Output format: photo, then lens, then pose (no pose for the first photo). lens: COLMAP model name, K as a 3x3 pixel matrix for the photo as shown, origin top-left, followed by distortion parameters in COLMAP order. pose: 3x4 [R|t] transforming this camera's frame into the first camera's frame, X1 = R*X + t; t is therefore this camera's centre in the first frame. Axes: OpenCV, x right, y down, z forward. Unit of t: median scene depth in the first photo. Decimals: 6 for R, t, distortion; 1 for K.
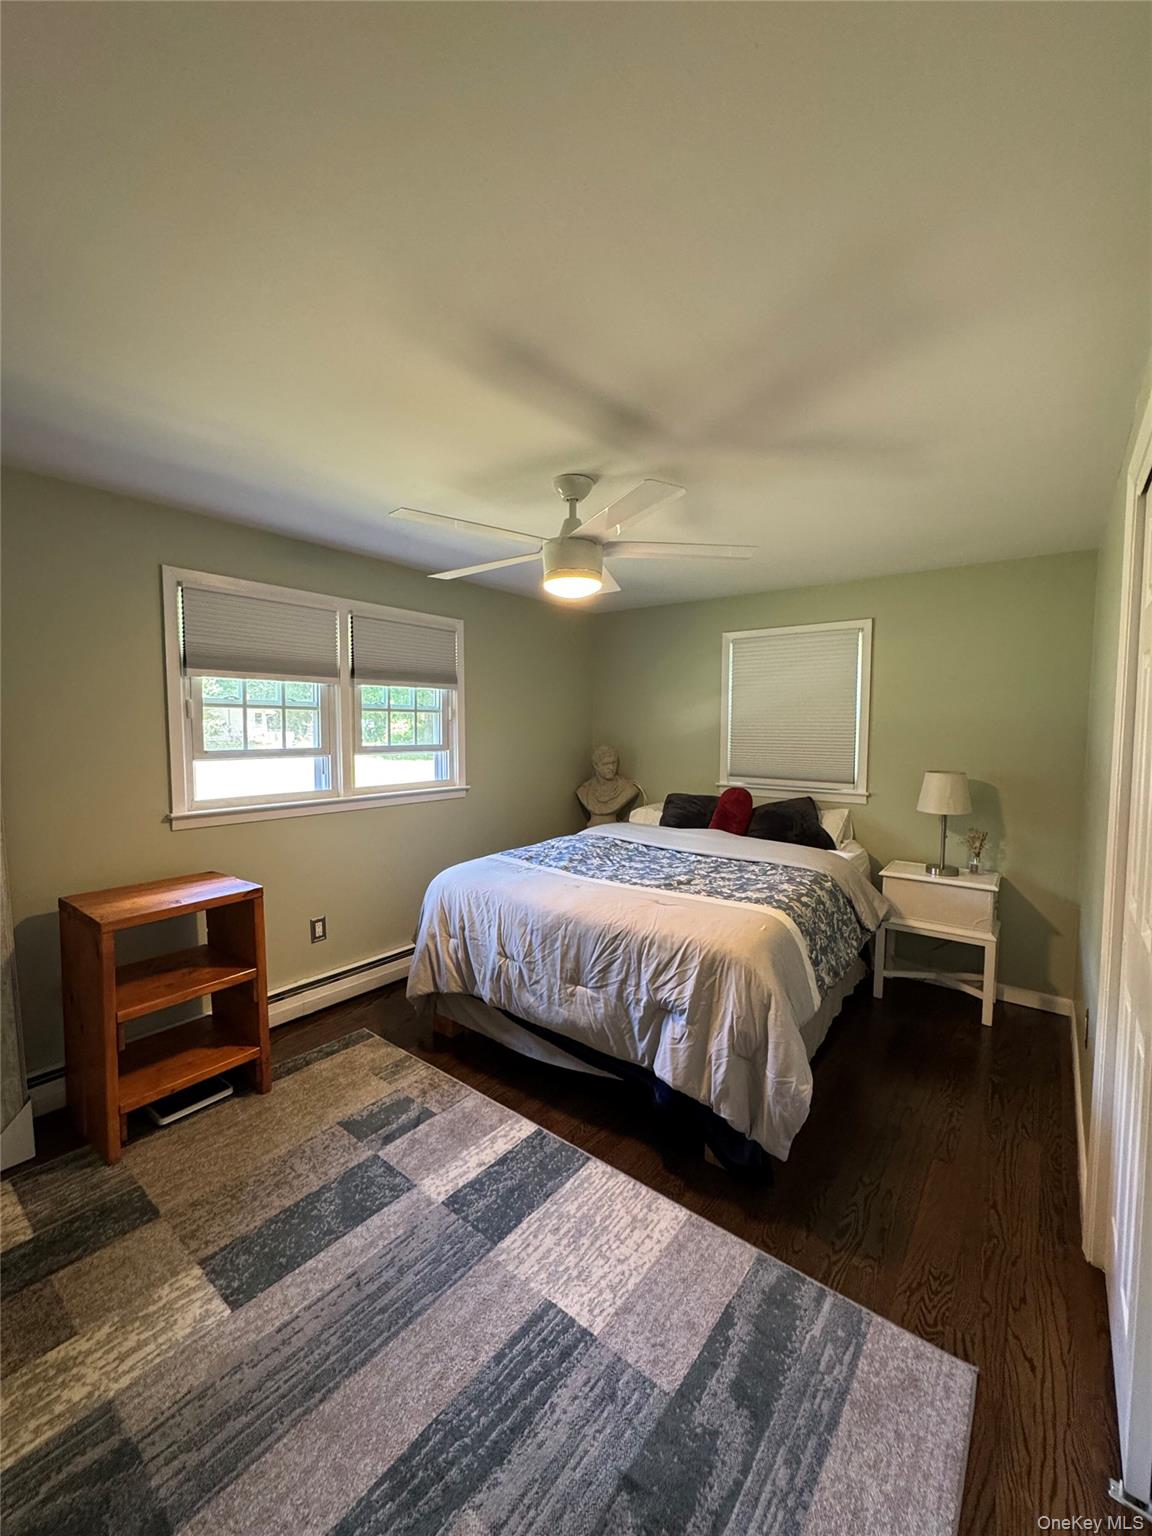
lens RADIAL K [[611.3, 0, 576.7], [0, 611.3, 767.6], [0, 0, 1]] dist [0.003528, -0.000430]
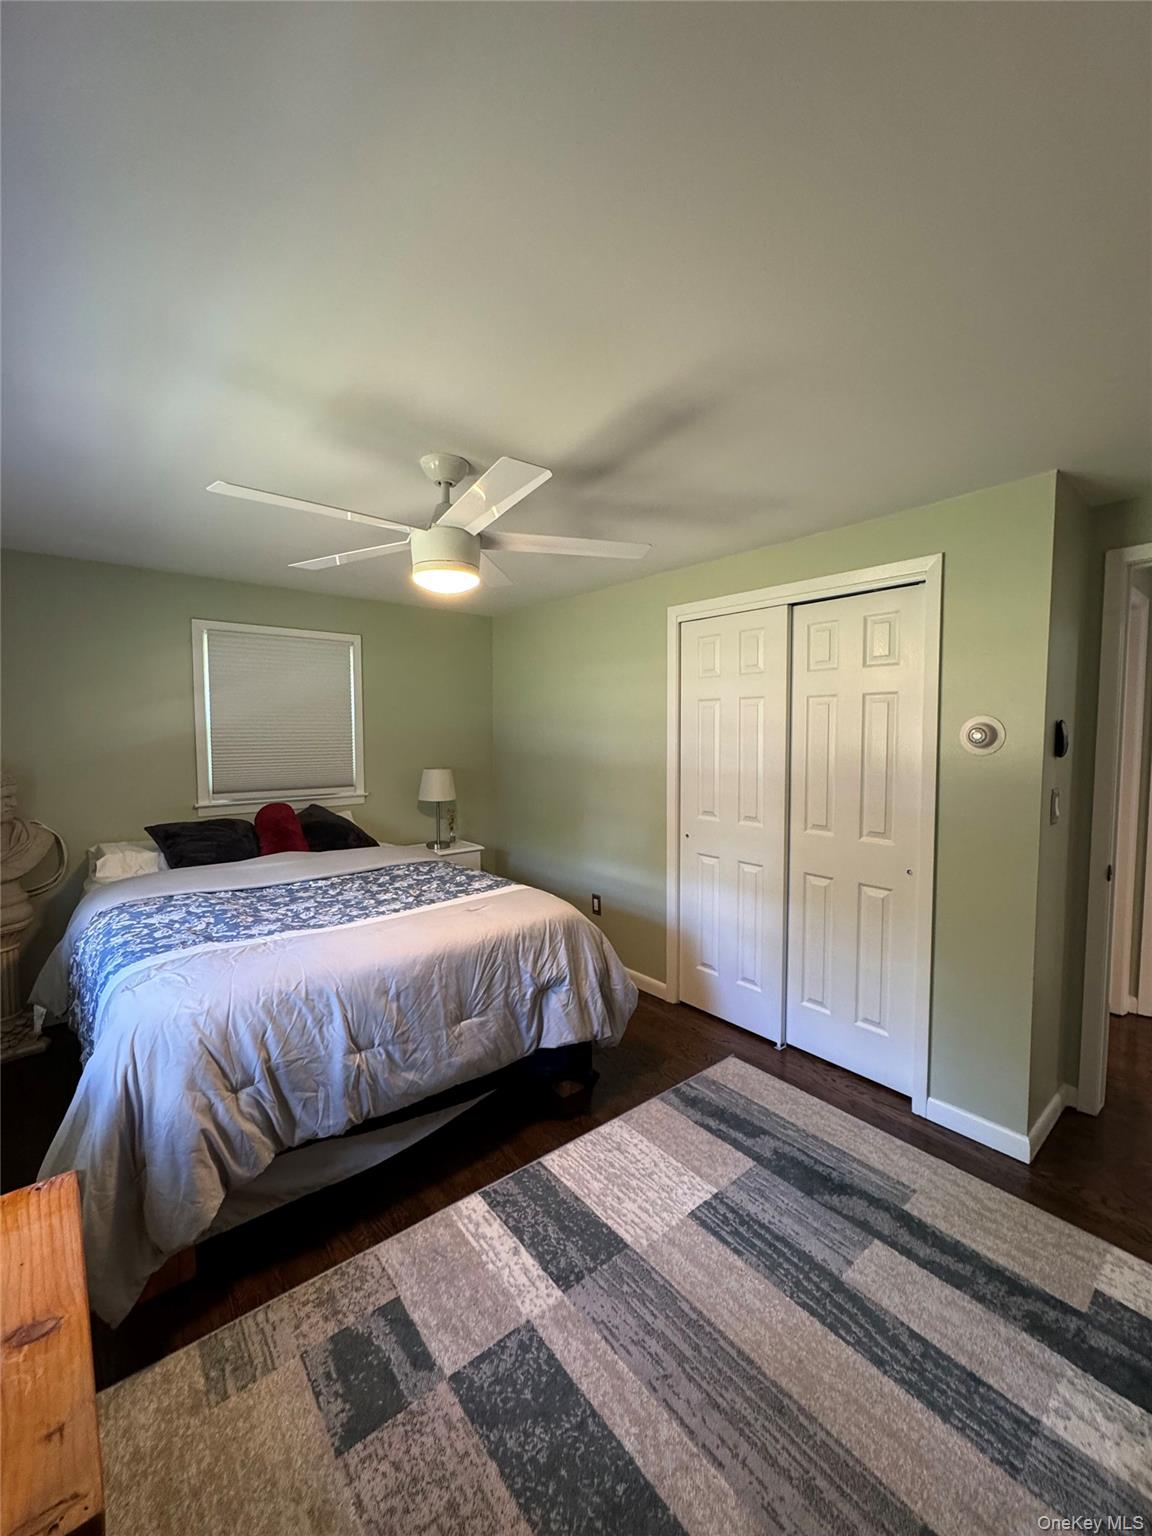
lens RADIAL K [[611.3, 0, 578.1], [0, 611.3, 766.7], [0, 0, 1]] dist [0.003528, -0.000430]
pose [[0.215327, -0.061873, 0.974580, -0.983664], [0.067574, 0.996543, 0.048337, -0.064018], [-0.974201, 0.055448, 0.218764, 0.731851]]
